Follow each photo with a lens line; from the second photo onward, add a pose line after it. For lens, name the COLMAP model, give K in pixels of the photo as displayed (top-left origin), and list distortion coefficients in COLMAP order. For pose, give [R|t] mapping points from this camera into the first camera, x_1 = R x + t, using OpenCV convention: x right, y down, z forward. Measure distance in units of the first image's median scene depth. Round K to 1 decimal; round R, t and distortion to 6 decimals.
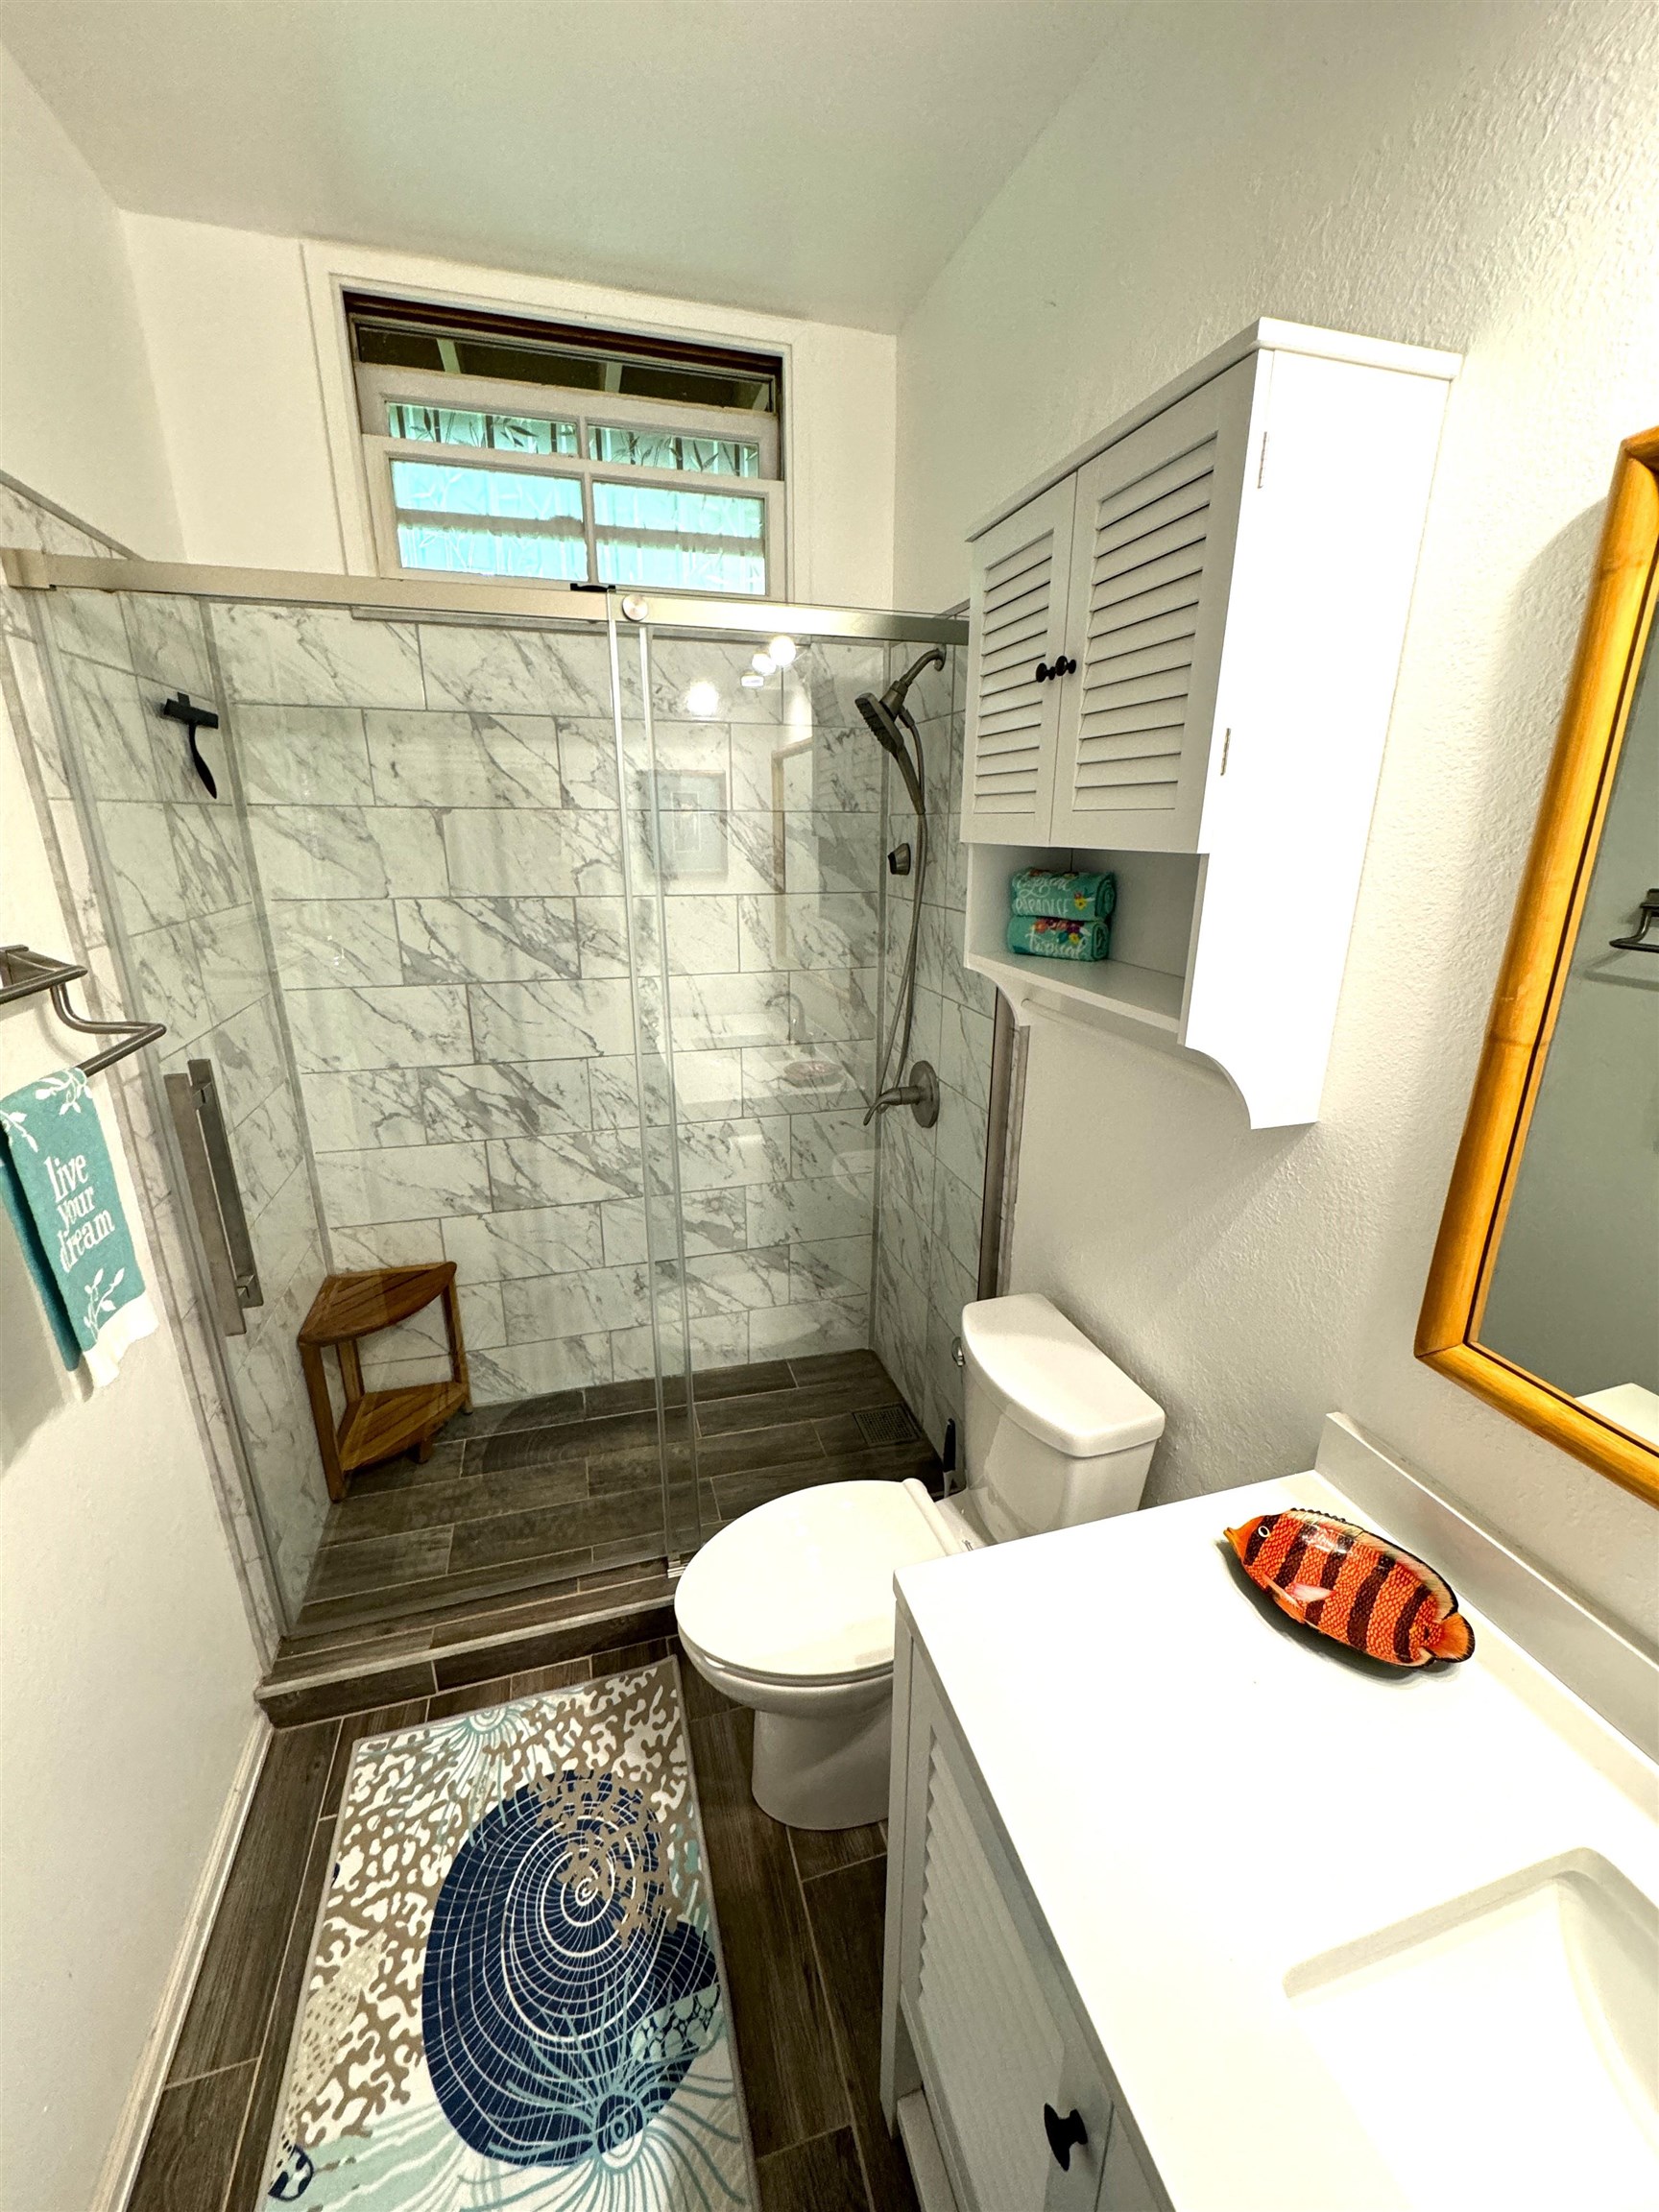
lens RADIAL K [[886.9, 0, 833.1], [0, 886.9, 1107.0], [0, 0, 1]] dist [-0.000871, 0.000459]
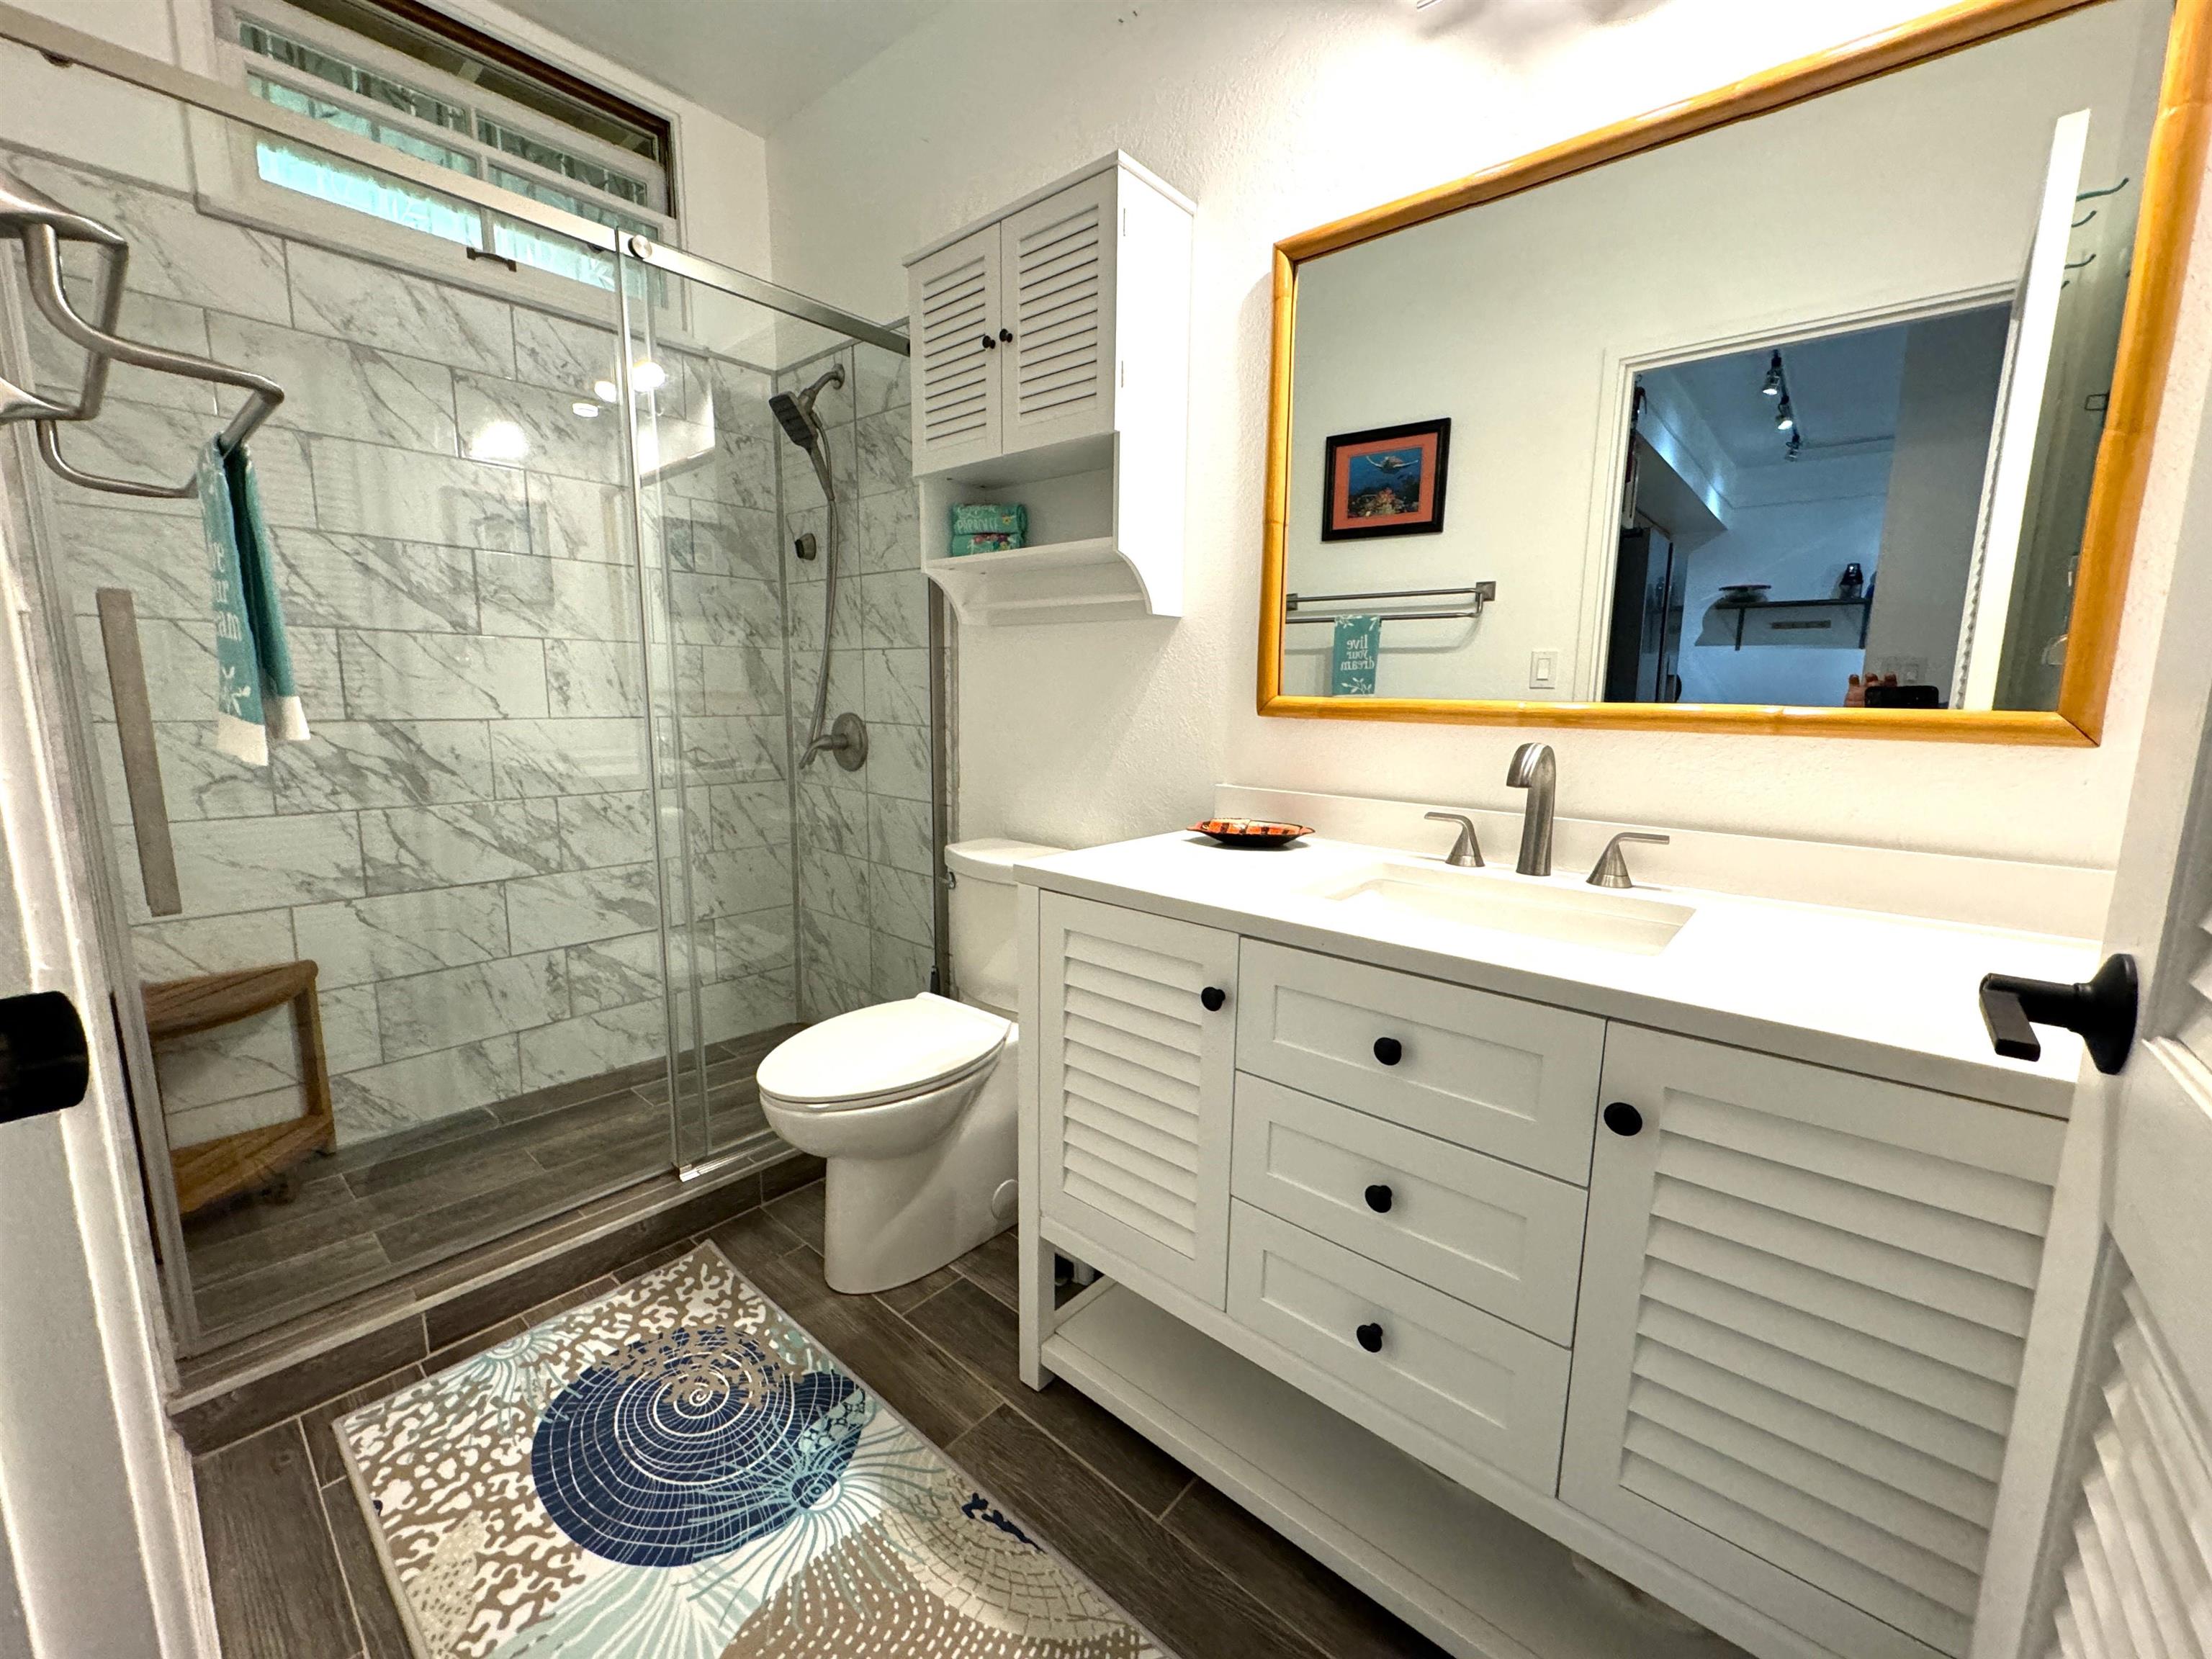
lens RADIAL K [[886.9, 0, 1109.2], [0, 886.9, 830.2], [0, 0, 1]] dist [-0.000871, 0.000459]
pose [[0.841477, -0.078412, 0.534573, -0.279124], [0.155515, 0.982692, -0.100655, 0.311660], [-0.517428, 0.167833, 0.839107, -0.152409]]
